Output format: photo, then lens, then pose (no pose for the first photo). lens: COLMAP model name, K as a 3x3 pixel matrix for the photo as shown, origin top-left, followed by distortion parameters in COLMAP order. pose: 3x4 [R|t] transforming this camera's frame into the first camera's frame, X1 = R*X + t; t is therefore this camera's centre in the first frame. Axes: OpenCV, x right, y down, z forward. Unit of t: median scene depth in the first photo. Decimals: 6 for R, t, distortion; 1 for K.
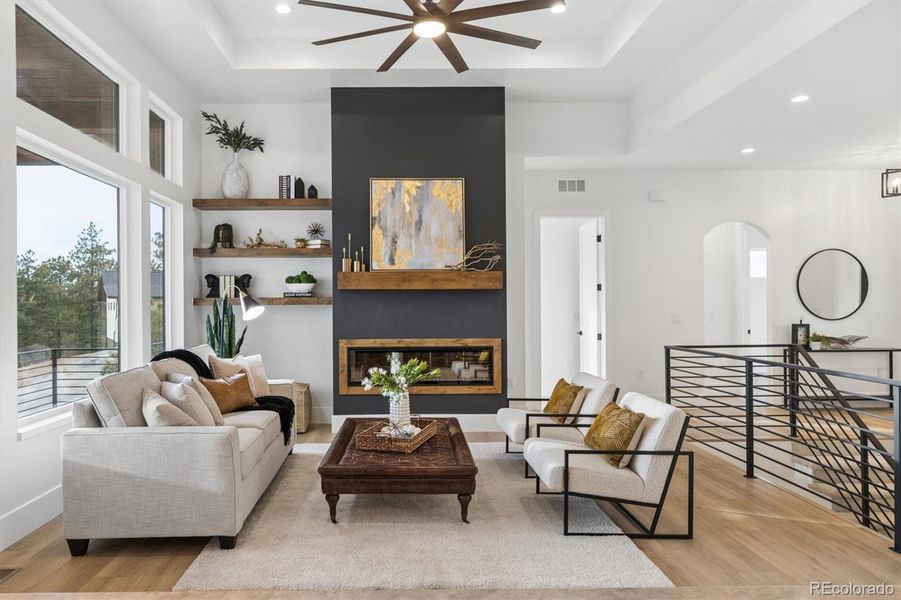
lens RADIAL K [[623.4, 0, 413.2], [0, 623.4, 306.8], [0, 0, 1]] dist [0.009459, -0.001198]
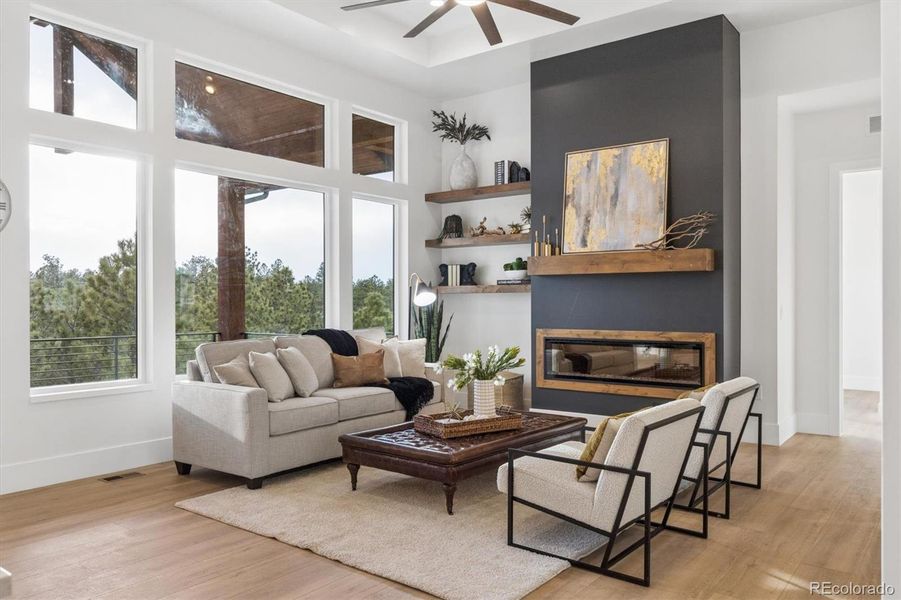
lens RADIAL K [[689.2, 0, 451.5], [0, 689.2, 308.5], [0, 0, 1]] dist [0.001750, -0.005006]
pose [[0.782430, 0.008463, -0.622681, 0.429663], [-0.003353, 0.999950, 0.009378, 0.012468], [0.622730, -0.005249, 0.782419, 0.103709]]
